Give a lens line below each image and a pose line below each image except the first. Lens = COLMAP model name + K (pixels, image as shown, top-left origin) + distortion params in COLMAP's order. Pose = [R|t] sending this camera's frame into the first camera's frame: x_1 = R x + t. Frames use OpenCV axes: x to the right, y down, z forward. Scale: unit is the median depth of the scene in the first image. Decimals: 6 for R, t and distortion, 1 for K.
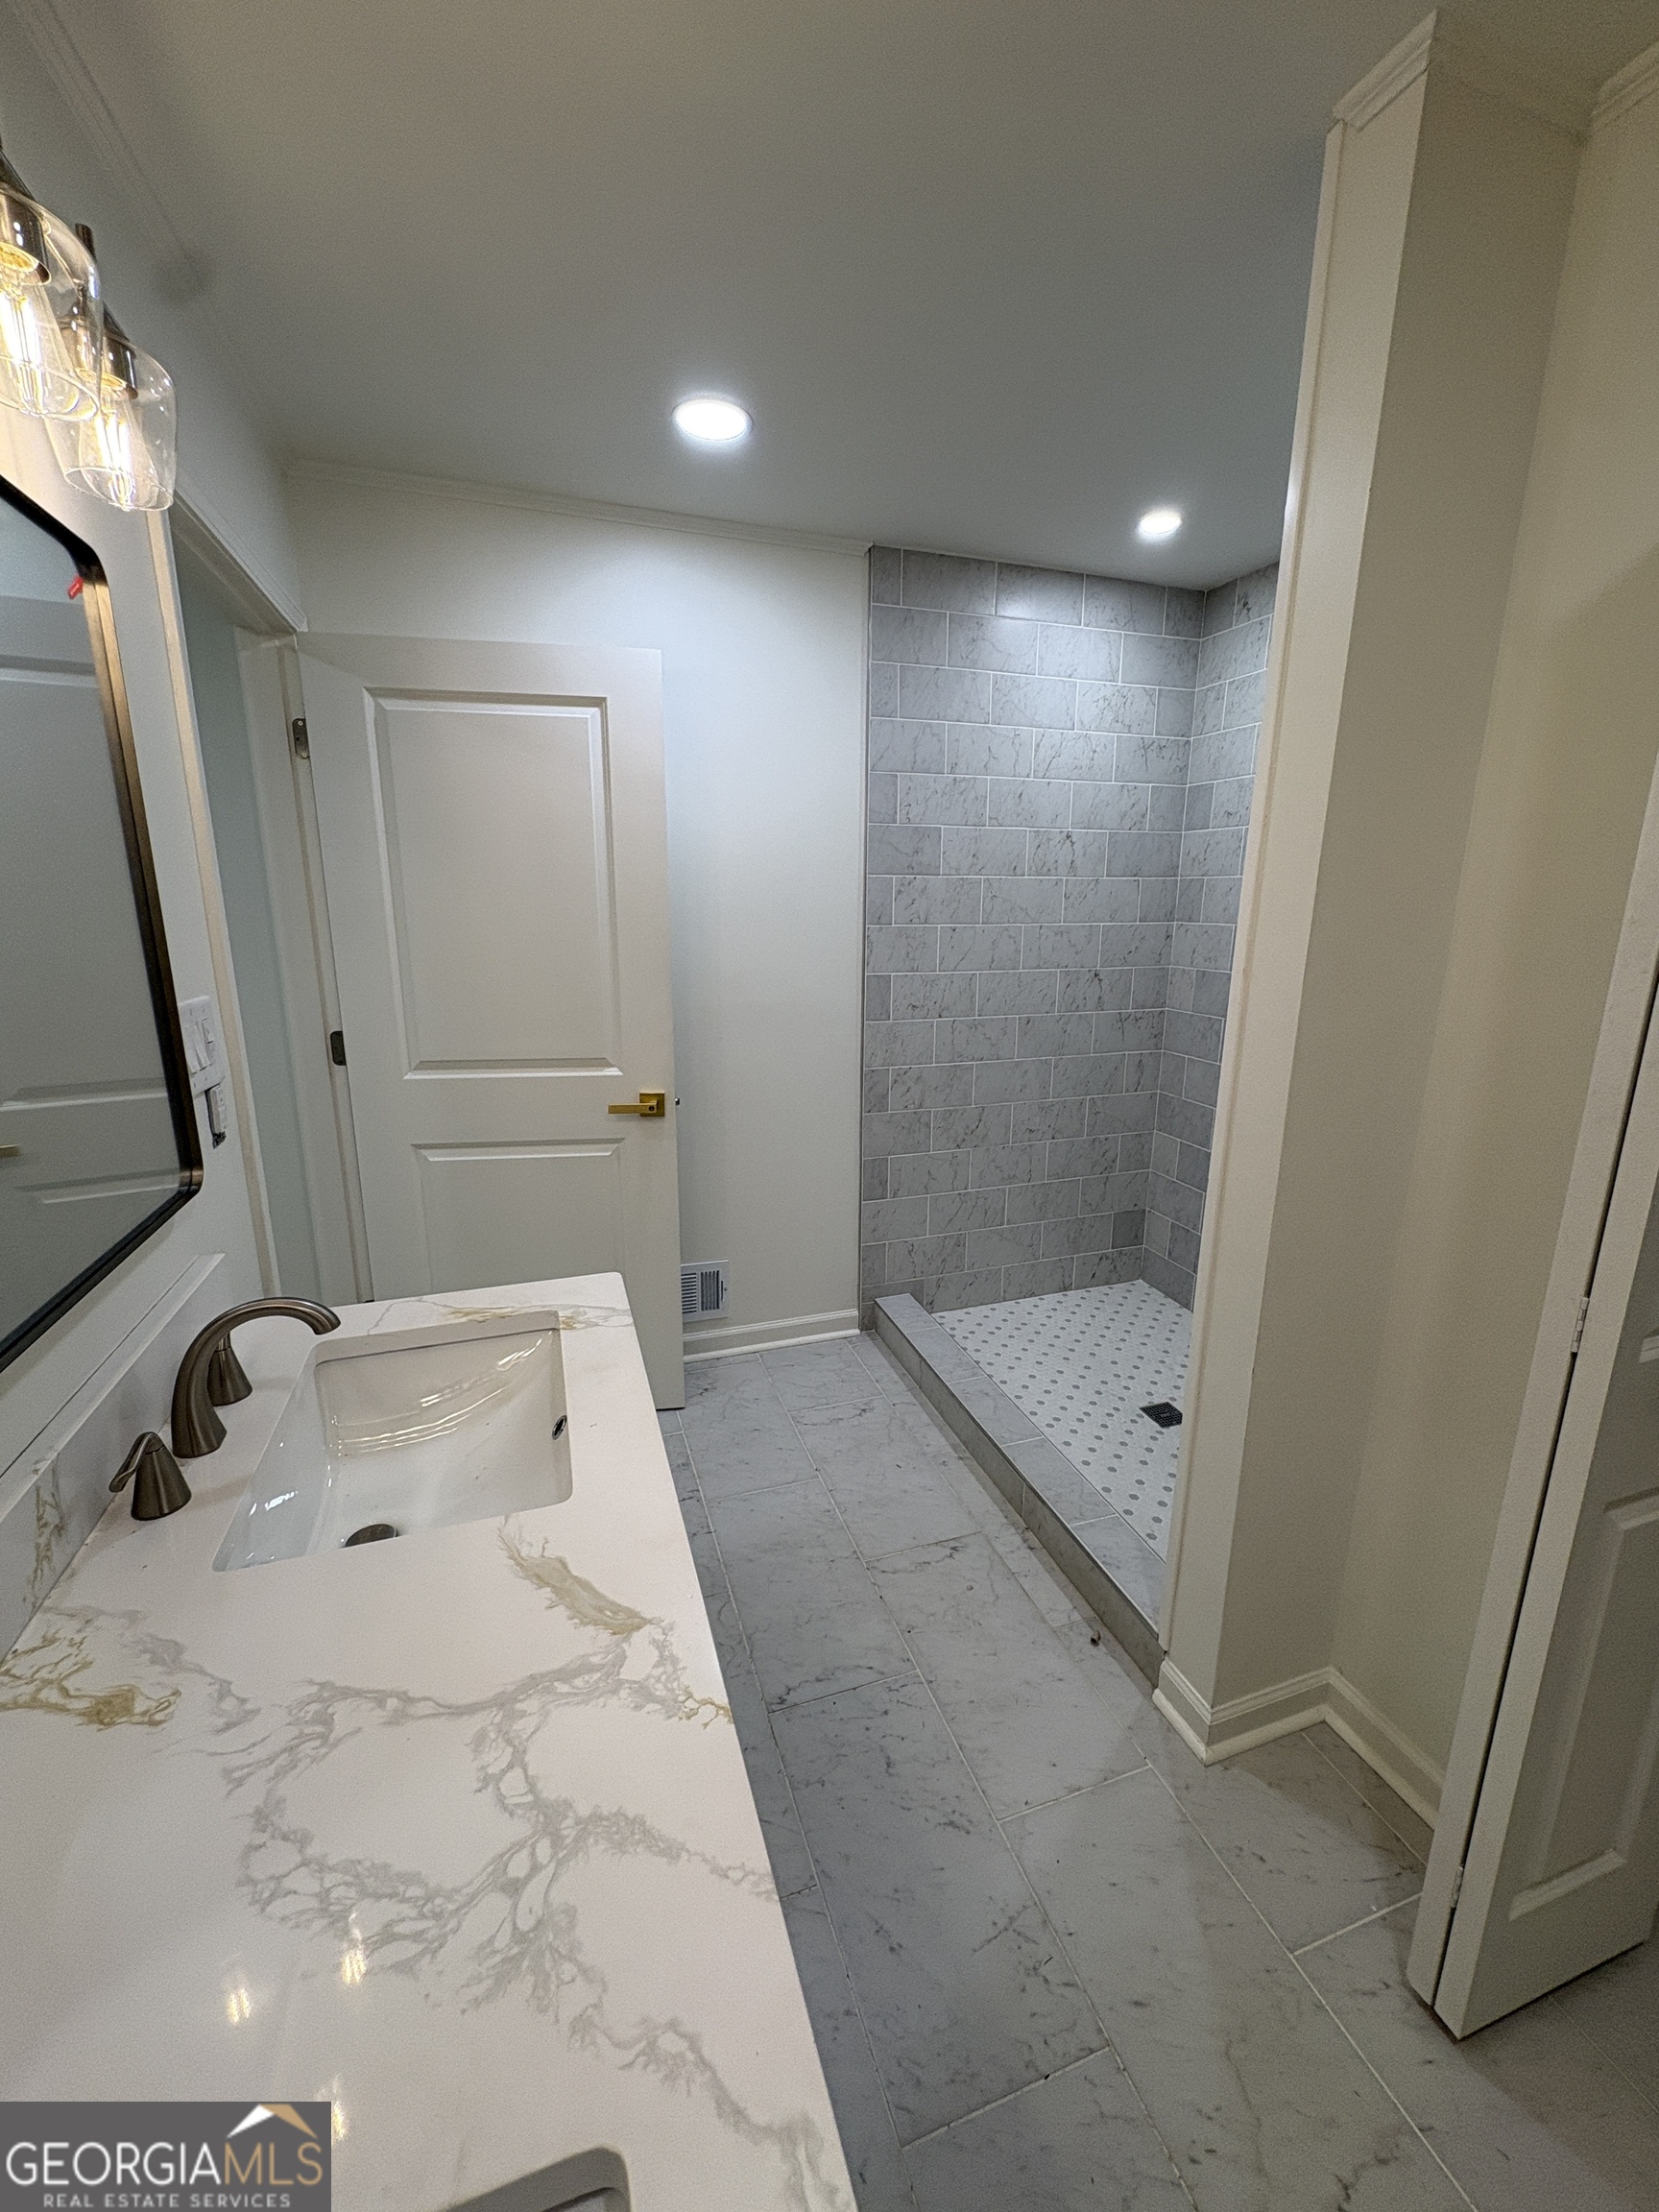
lens RADIAL K [[880.0, 0, 833.5], [0, 880.0, 1103.8], [0, 0, 1]] dist [-0.001231, -0.000148]
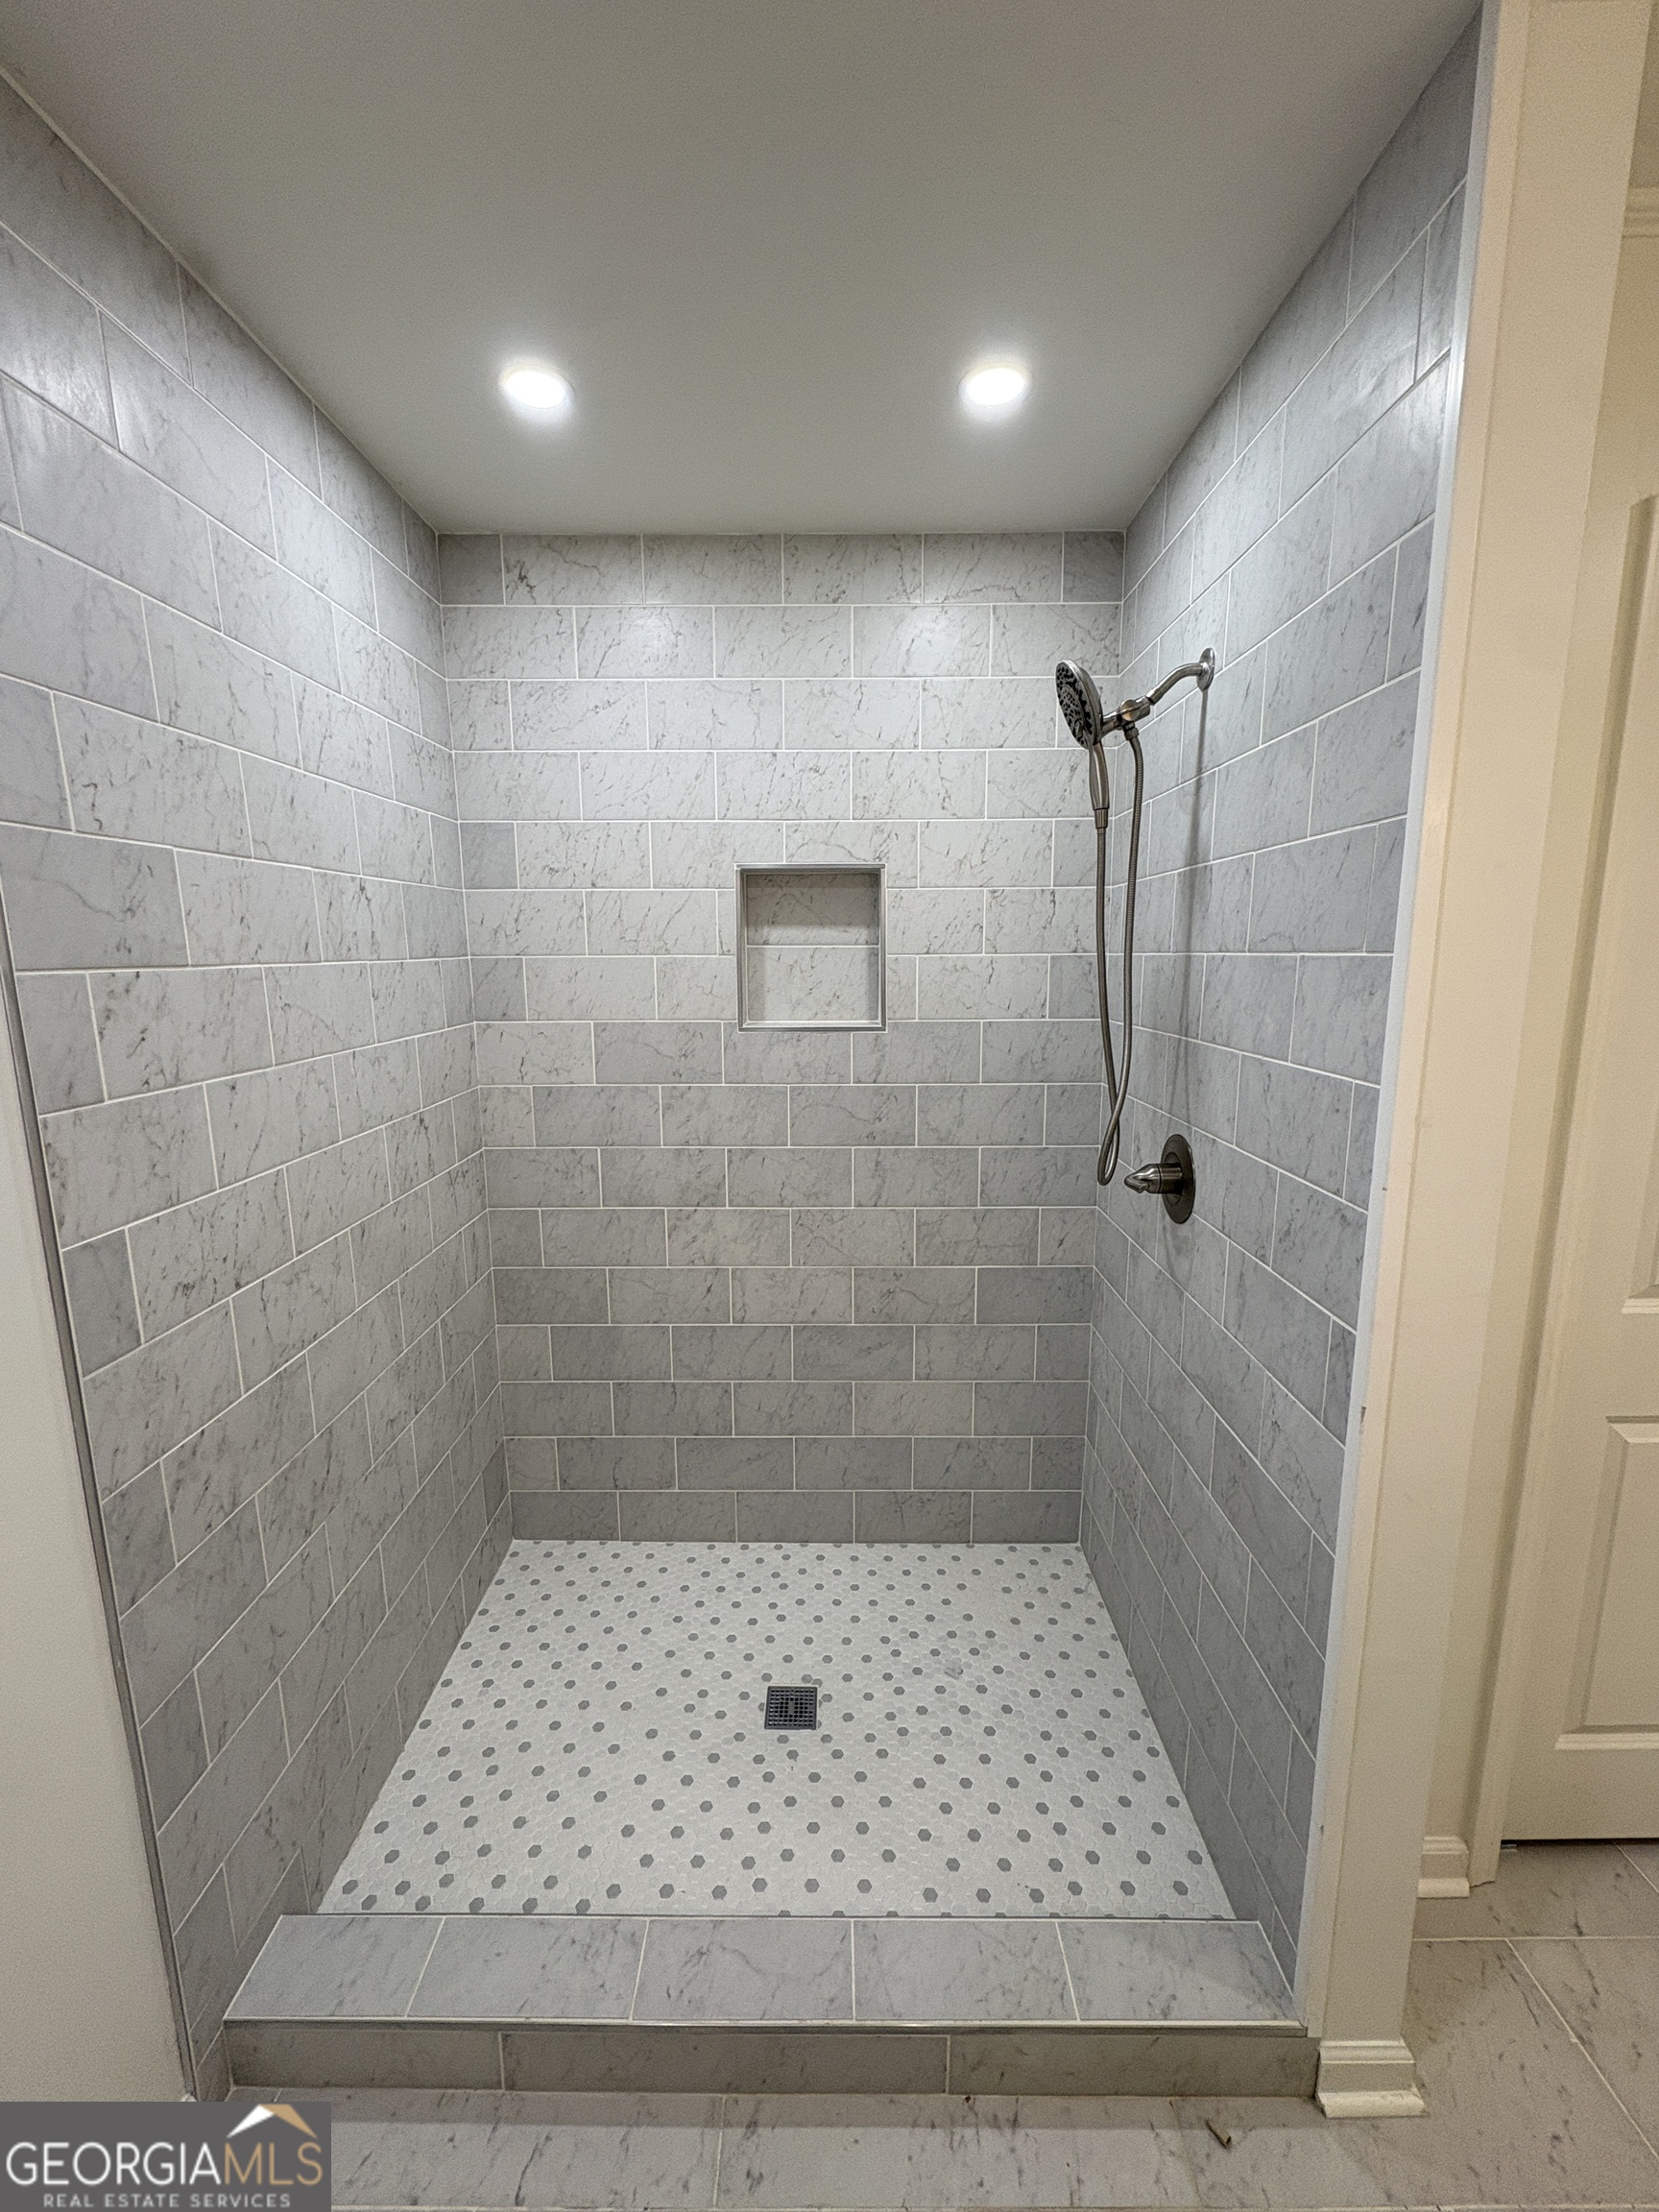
lens RADIAL K [[880.0, 0, 831.5], [0, 880.0, 1103.1], [0, 0, 1]] dist [-0.001231, -0.000148]
pose [[0.327861, -0.170988, 0.929123, -0.170530], [0.227477, 0.968837, 0.098026, -0.163985], [-0.916930, 0.179215, 0.356540, 0.569044]]
